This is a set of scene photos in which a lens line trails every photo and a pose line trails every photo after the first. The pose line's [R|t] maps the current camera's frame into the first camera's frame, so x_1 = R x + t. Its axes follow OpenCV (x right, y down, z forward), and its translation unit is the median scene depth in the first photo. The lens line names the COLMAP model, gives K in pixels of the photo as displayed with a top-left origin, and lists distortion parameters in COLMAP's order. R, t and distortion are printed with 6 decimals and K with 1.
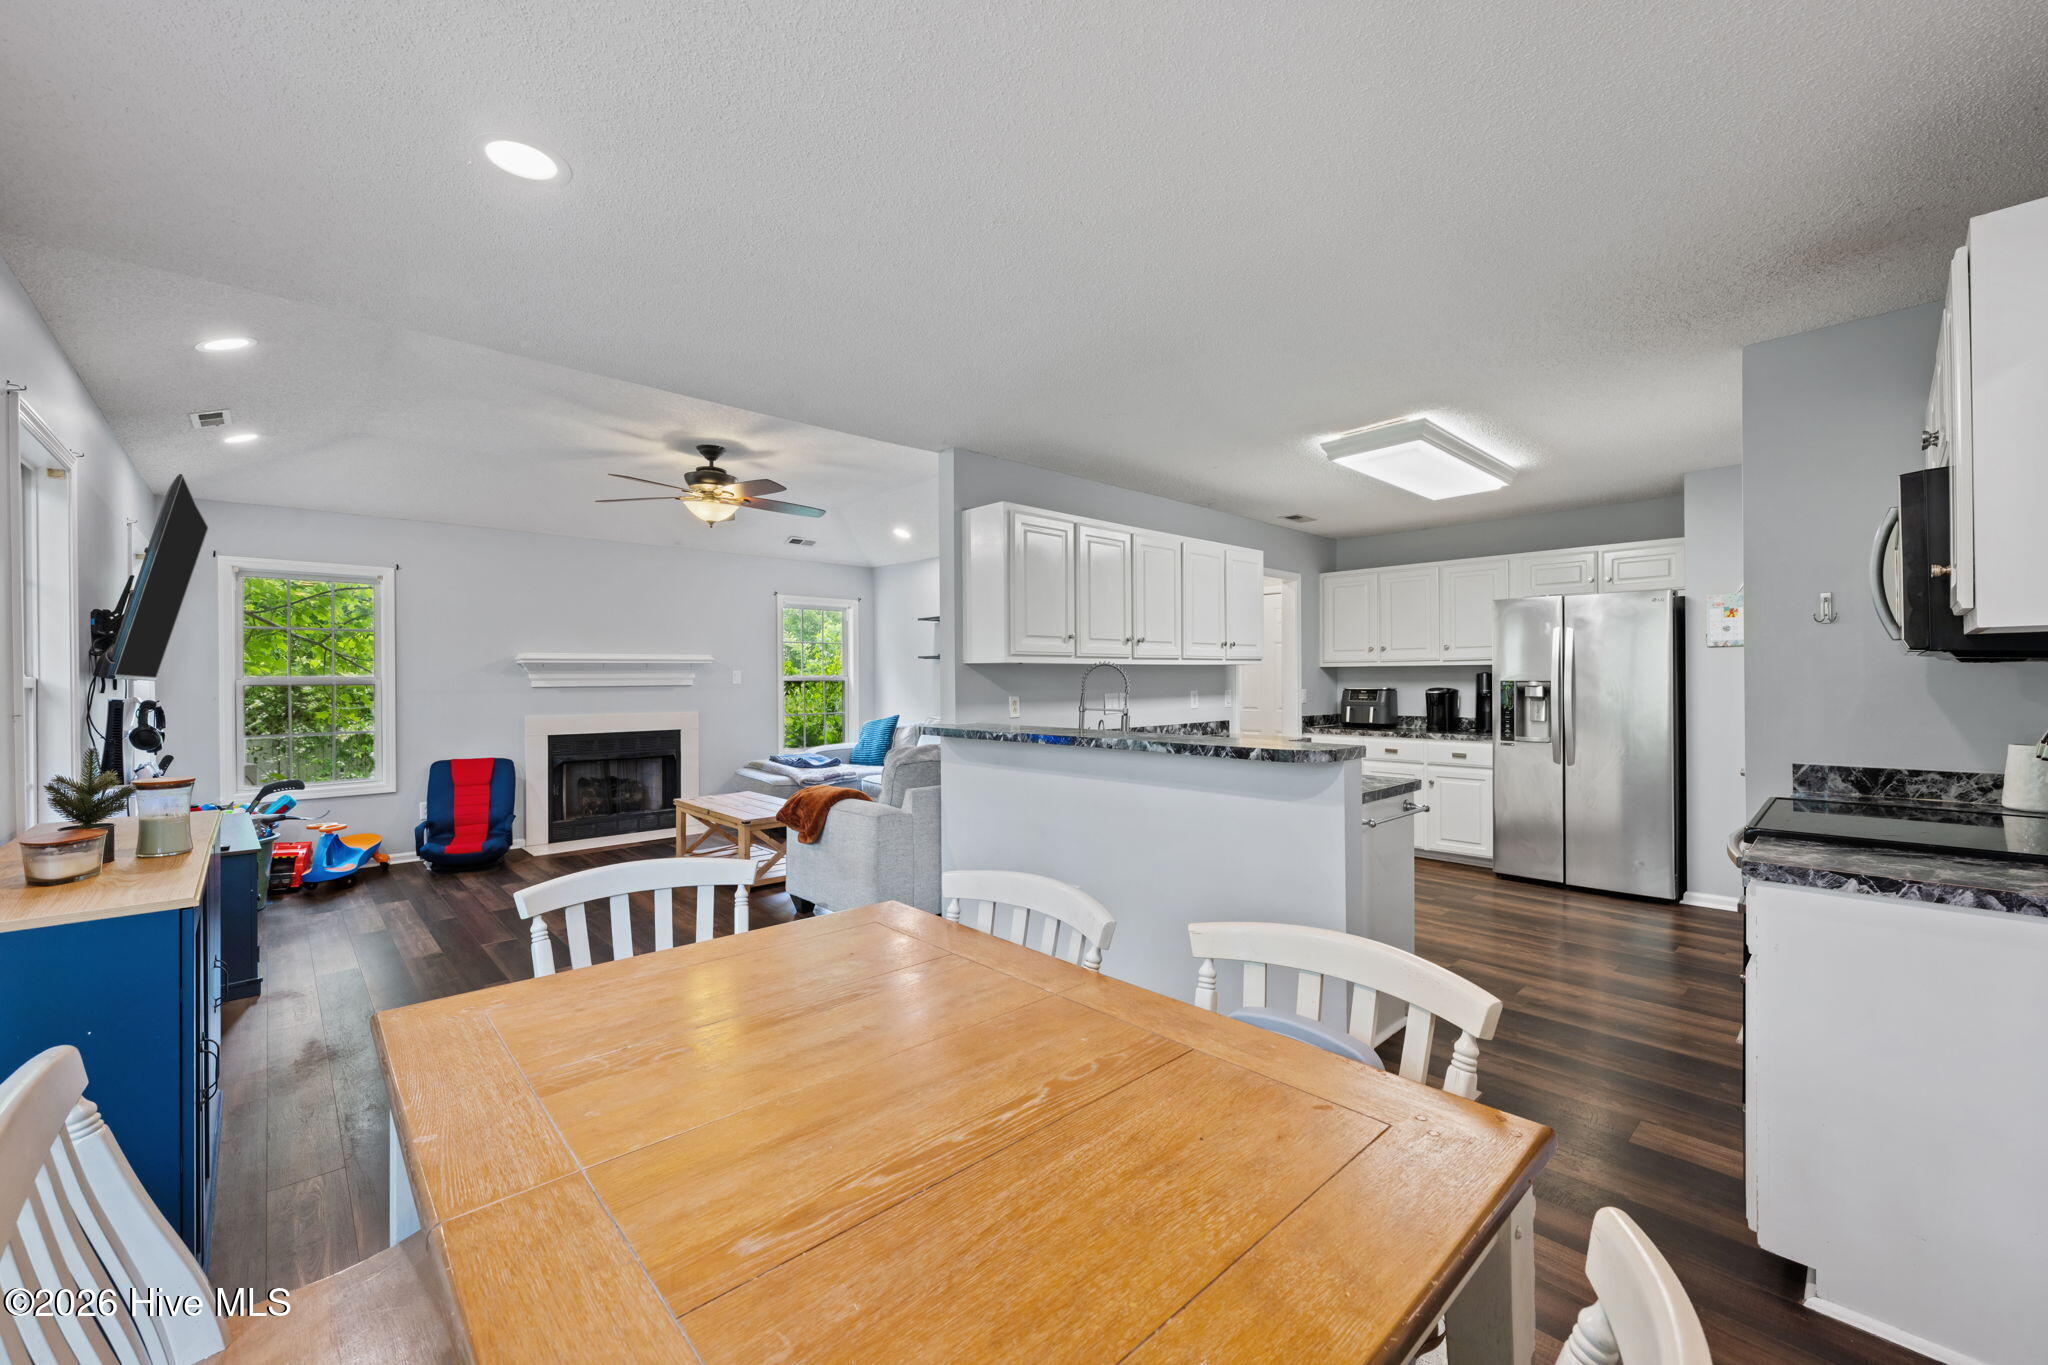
lens RADIAL K [[812.6, 0, 1024.0], [0, 812.6, 682.5], [0, 0, 1]] dist [-0.000876, -0.000097]
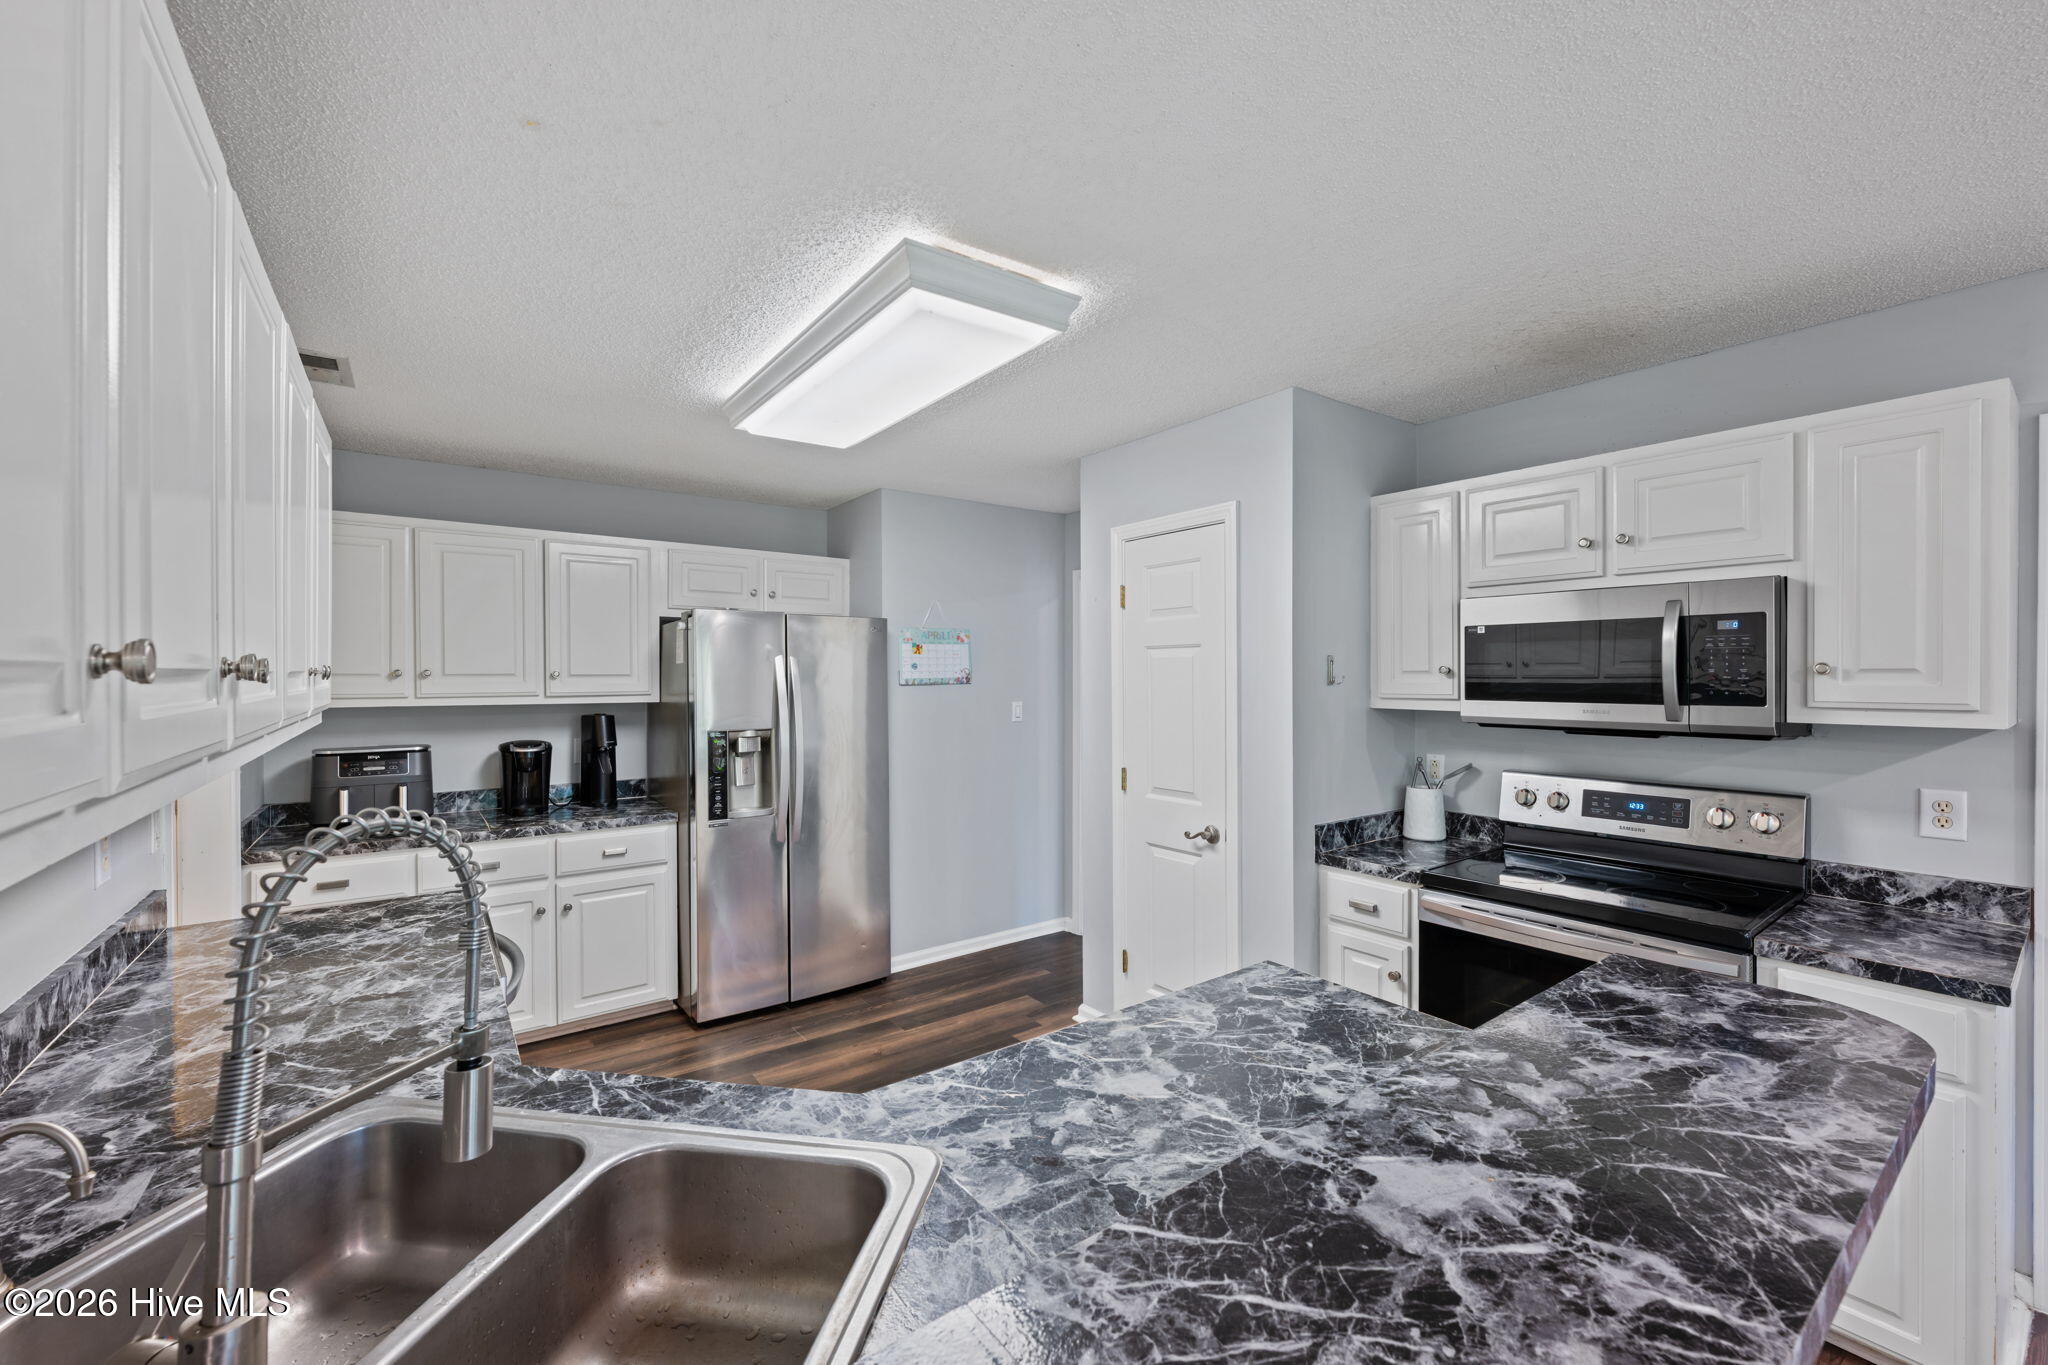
lens RADIAL K [[812.6, 0, 1024.0], [0, 812.6, 682.5], [0, 0, 1]] dist [-0.000876, -0.000097]
pose [[0.117101, -0.002009, 0.993118, -0.044458], [0.004726, 0.999988, 0.001466, -0.042263], [-0.993109, 0.004522, 0.117109, 0.673582]]
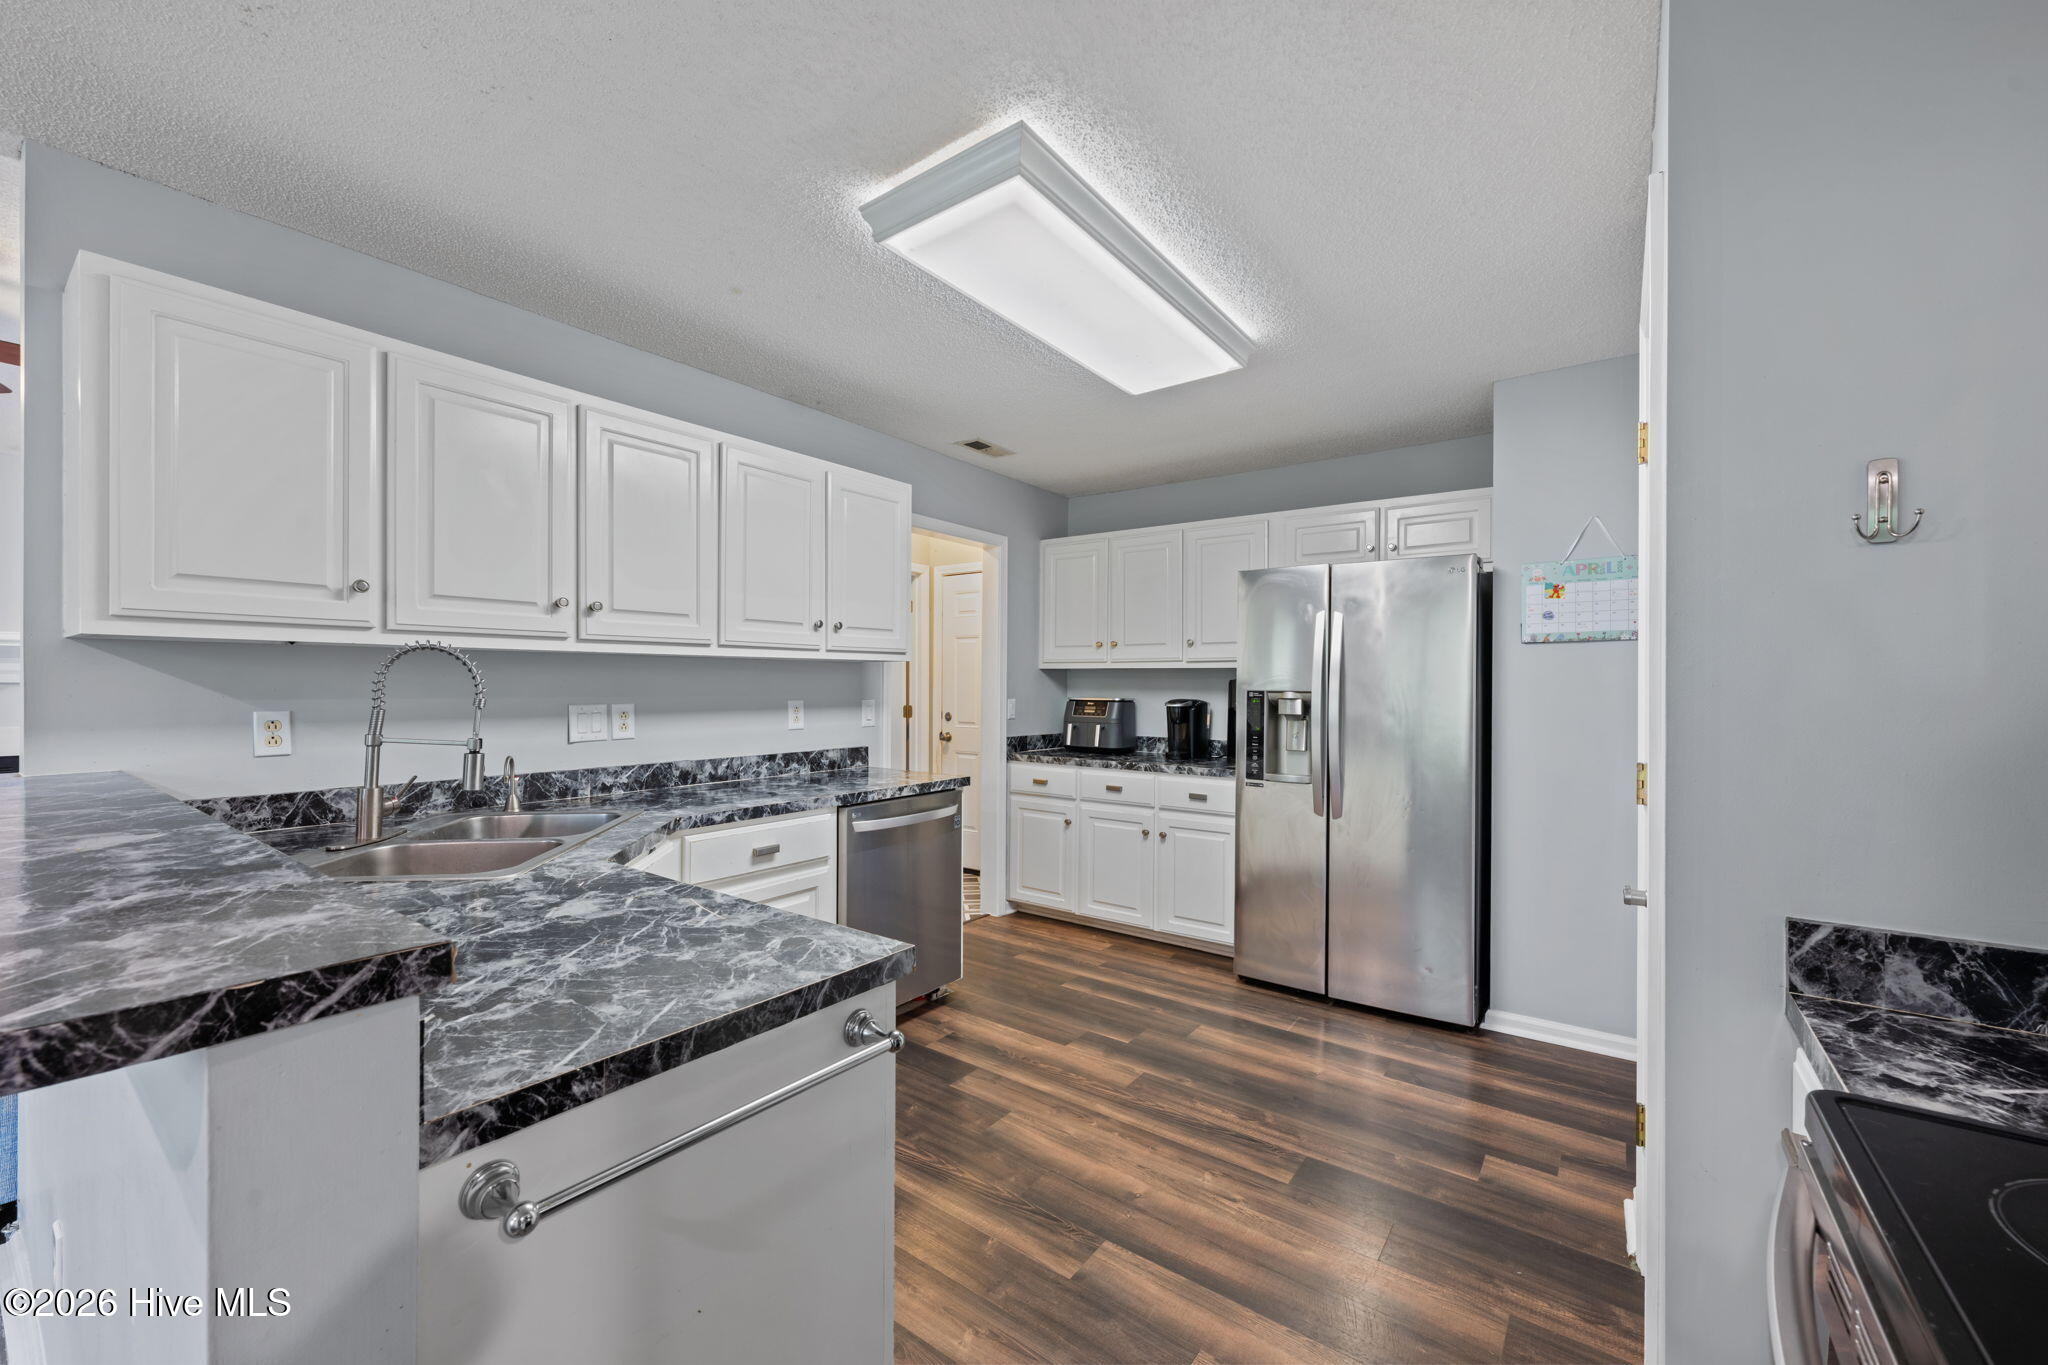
lens RADIAL K [[807.4, 0, 1025.7], [0, 807.4, 689.9], [0, 0, 1]] dist [-0.001878, -0.000010]
pose [[0.983348, 0.011280, 0.181382, 0.288077], [-0.011752, 0.999930, 0.001529, -0.001412], [-0.181352, -0.003635, 0.983412, 0.378702]]
